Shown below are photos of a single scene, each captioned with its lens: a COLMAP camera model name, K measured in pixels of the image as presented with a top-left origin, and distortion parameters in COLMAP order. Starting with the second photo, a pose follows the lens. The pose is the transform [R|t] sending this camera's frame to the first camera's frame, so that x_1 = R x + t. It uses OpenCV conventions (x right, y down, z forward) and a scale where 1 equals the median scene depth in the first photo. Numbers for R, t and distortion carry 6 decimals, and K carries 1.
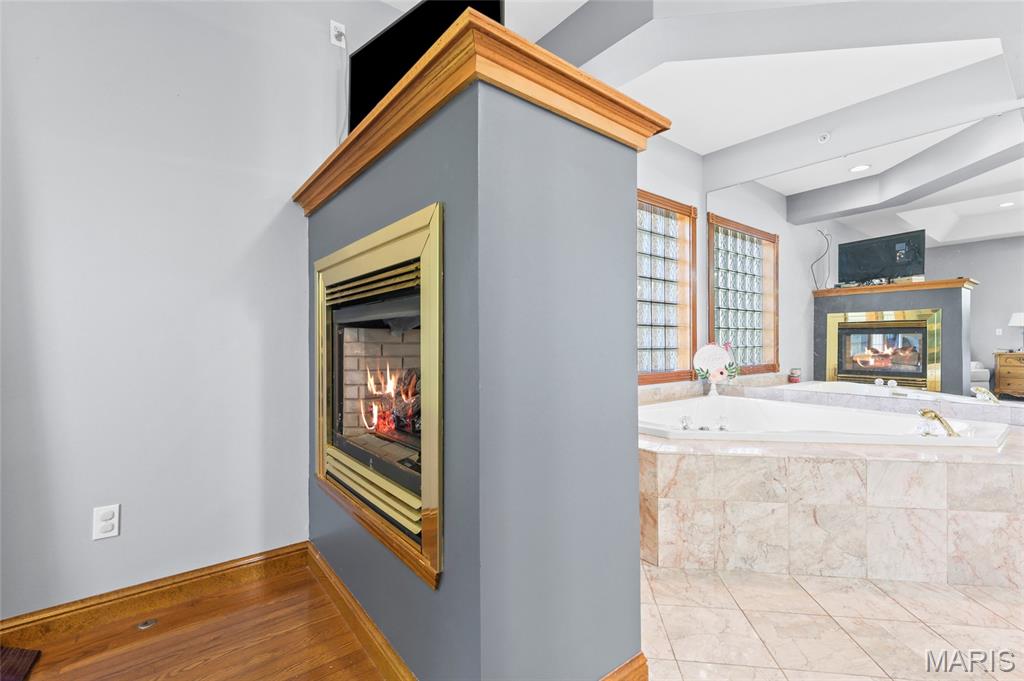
lens RADIAL K [[443.7, 0, 514.3], [0, 443.7, 337.0], [0, 0, 1]] dist [0.004769, -0.000018]
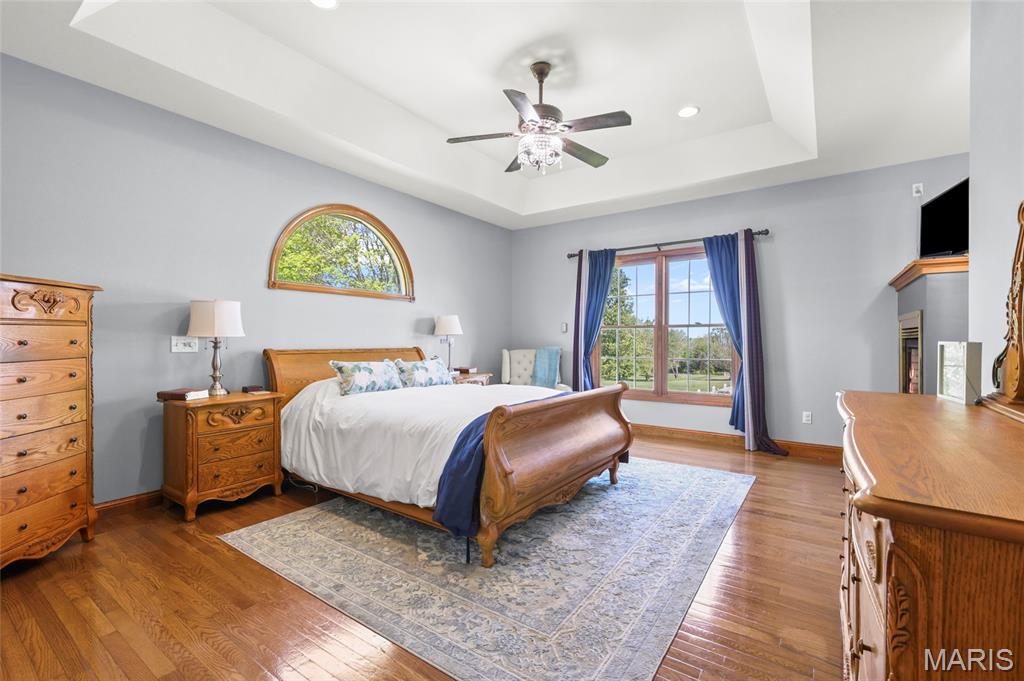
lens RADIAL K [[443.7, 0, 507.3], [0, 443.7, 339.9], [0, 0, 1]] dist [0.004769, -0.000018]
pose [[0.279705, 0.002922, -0.960082, 1.001684], [0.003239, 0.999987, 0.003987, -0.071953], [0.960081, -0.004225, 0.279692, -1.284047]]
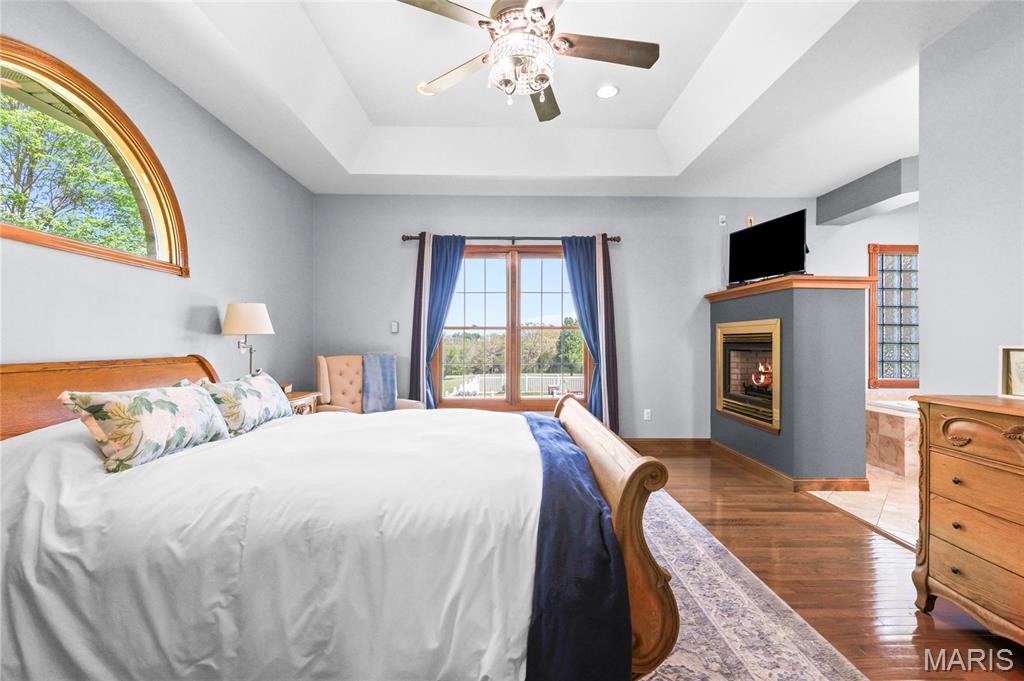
lens RADIAL K [[443.7, 0, 509.5], [0, 443.7, 343.1], [0, 0, 1]] dist [0.004769, -0.000018]
pose [[0.791286, 0.004876, -0.611426, 0.148123], [-0.001367, 0.999980, 0.006205, -0.072060], [0.611444, -0.004074, 0.791277, -1.601106]]
